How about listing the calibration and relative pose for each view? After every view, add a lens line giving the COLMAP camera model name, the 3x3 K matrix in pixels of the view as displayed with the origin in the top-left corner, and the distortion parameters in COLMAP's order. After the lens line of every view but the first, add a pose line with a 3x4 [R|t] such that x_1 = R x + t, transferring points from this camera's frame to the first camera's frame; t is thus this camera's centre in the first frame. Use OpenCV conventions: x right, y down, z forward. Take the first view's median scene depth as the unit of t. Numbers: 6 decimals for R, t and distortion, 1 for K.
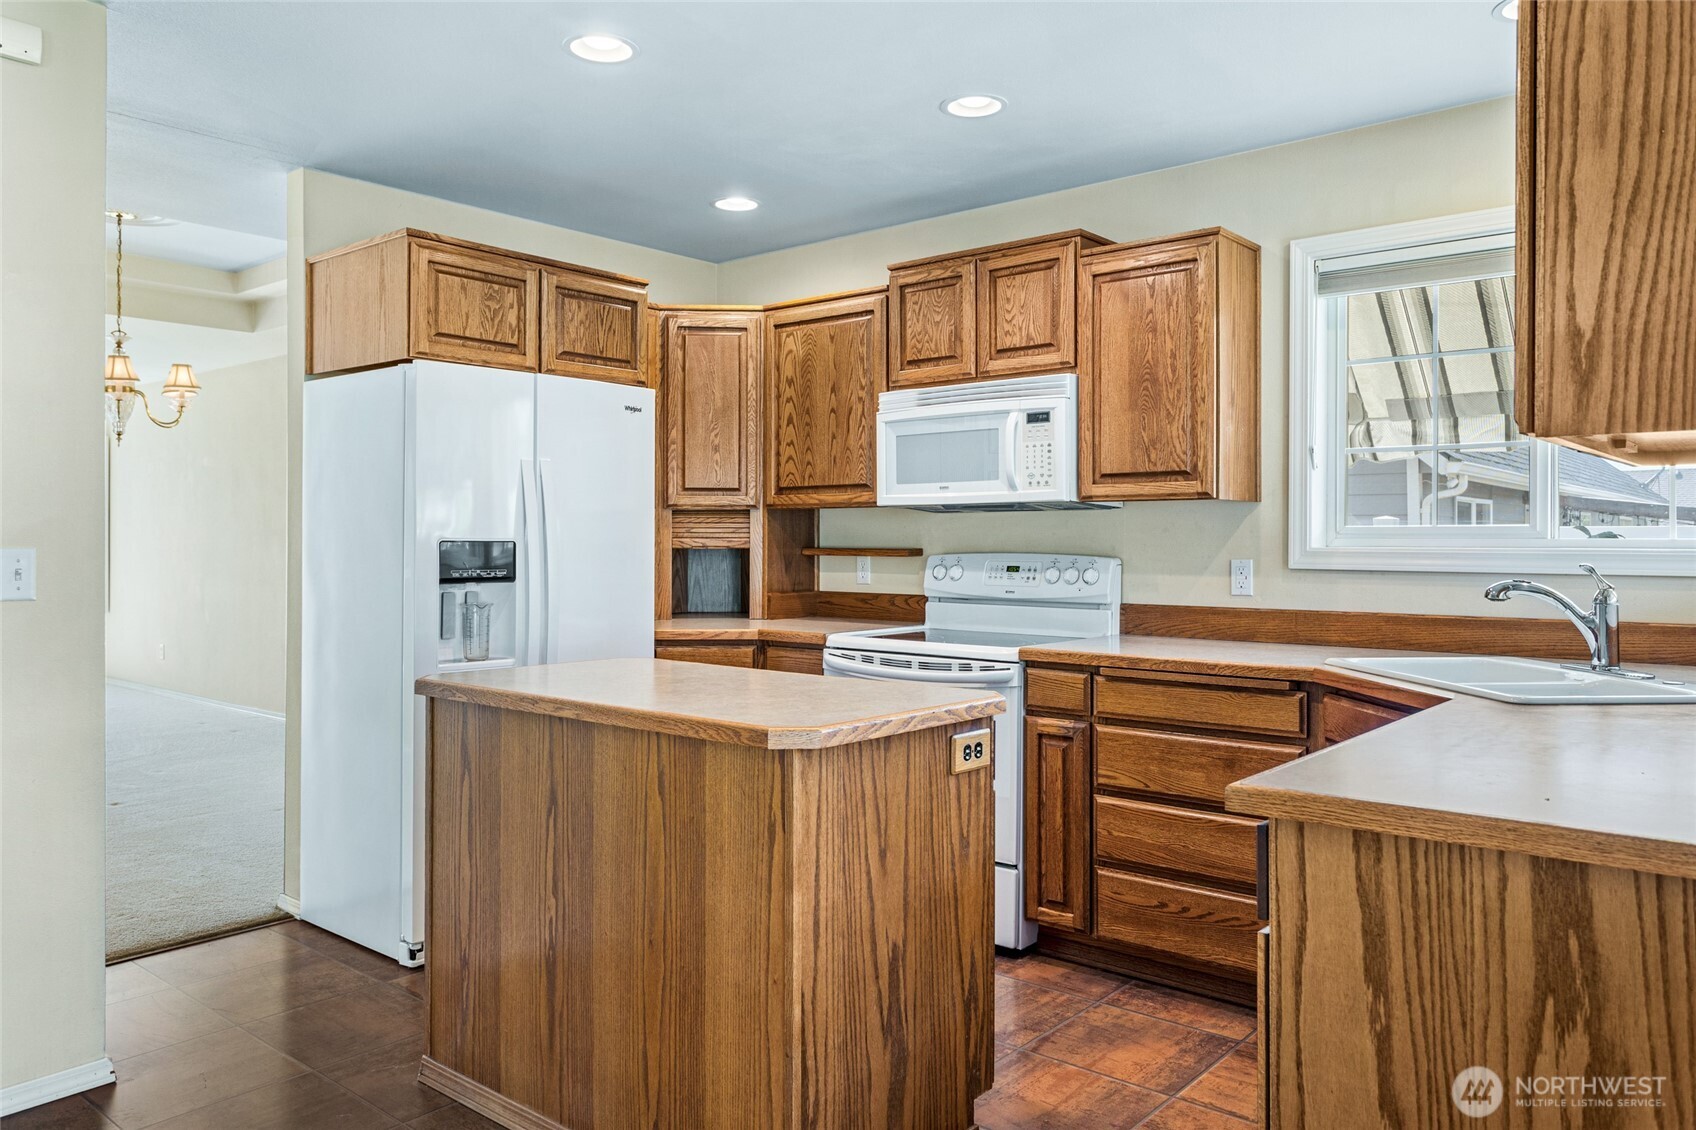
lens RADIAL K [[1202.8, 0, 842.8], [0, 1202.8, 543.0], [0, 0, 1]] dist [-0.004300, 0.001128]
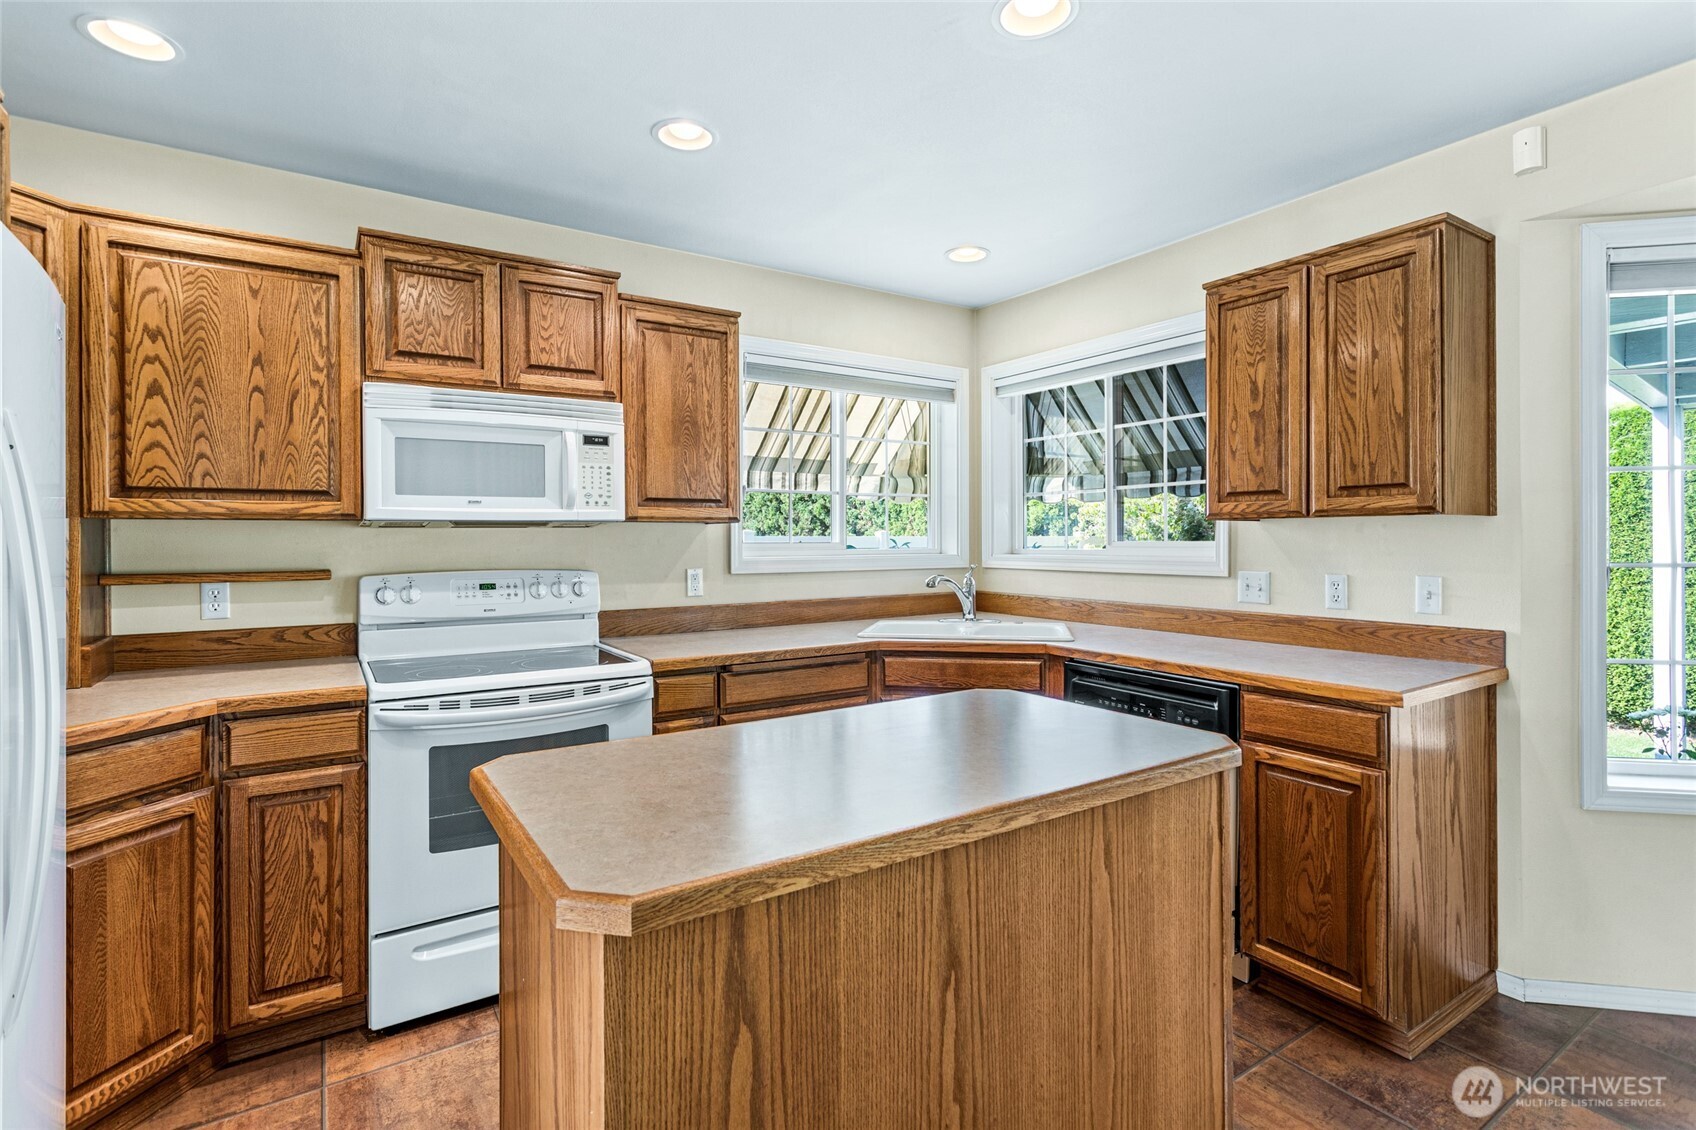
lens RADIAL K [[802.5, 0, 840.6], [0, 802.5, 538.9], [0, 0, 1]] dist [0.000709, 0.000141]
pose [[0.286604, -0.003479, 0.958043, -0.436810], [0.007125, 0.999973, 0.001500, -0.017671], [-0.958023, 0.006396, 0.286621, 0.583435]]
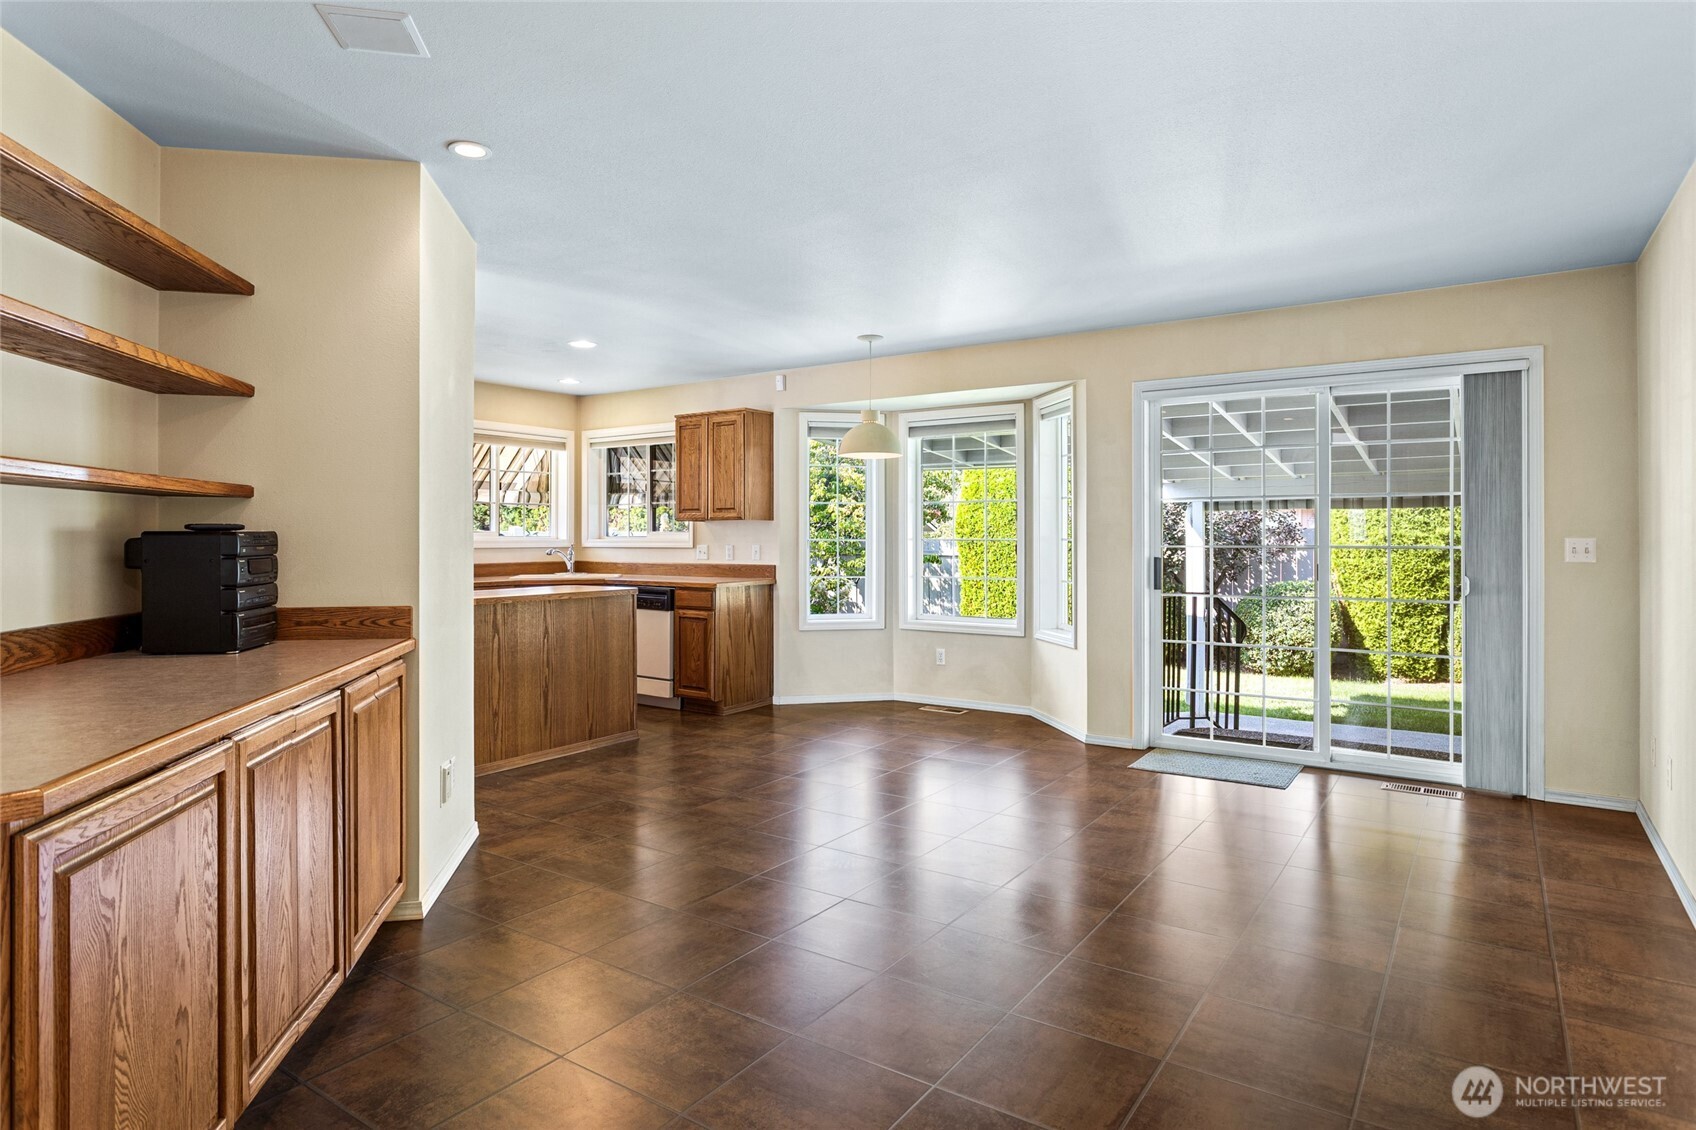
lens RADIAL K [[959.5, 0, 842.2], [0, 959.5, 538.3], [0, 0, 1]] dist [-0.018666, 0.000362]
pose [[-0.098244, -0.002500, 0.995159, -1.550176], [0.003122, 0.999991, 0.002820, -0.001829], [-0.995157, 0.003384, -0.098235, 0.342133]]
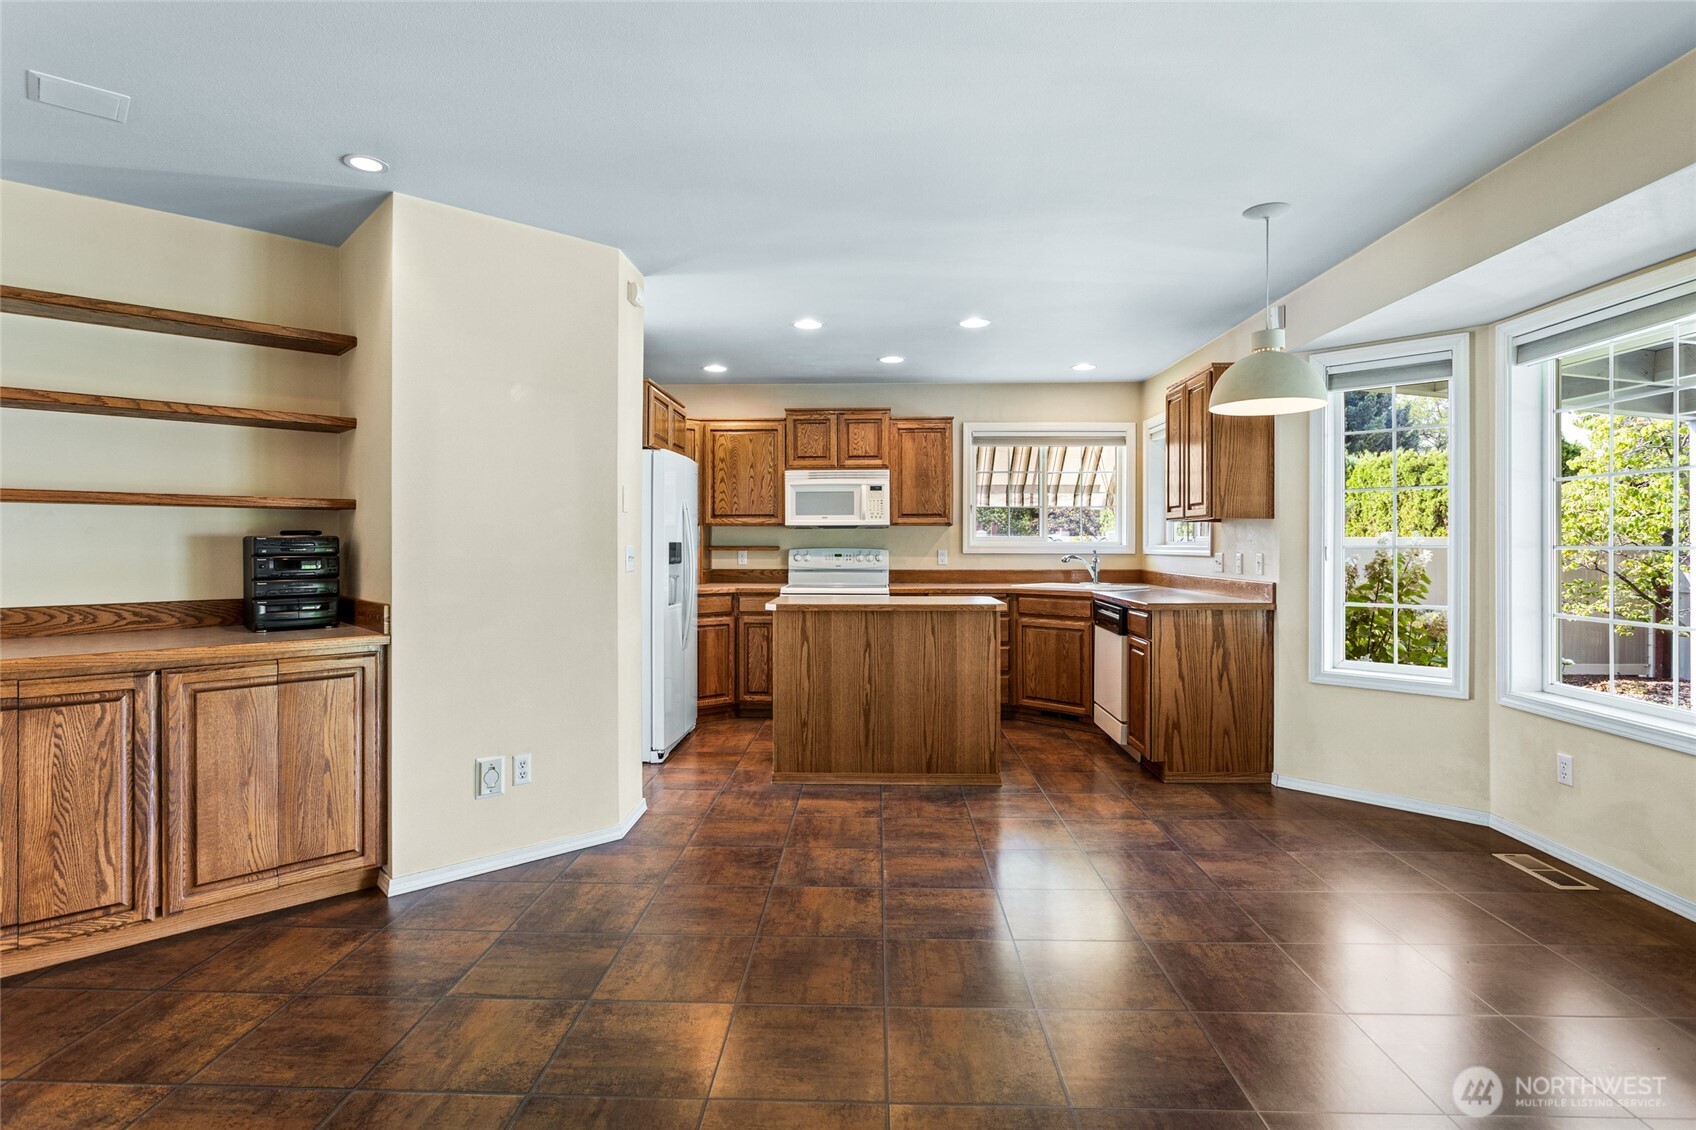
lens RADIAL K [[852.0, 0, 835.3], [0, 852.0, 549.5], [0, 0, 1]] dist [-0.027719, -0.000313]
pose [[0.793168, -0.005095, 0.608982, -0.863972], [0.001899, 0.999981, 0.005893, 0.001904], [-0.609000, -0.003517, 0.793162, -0.229664]]
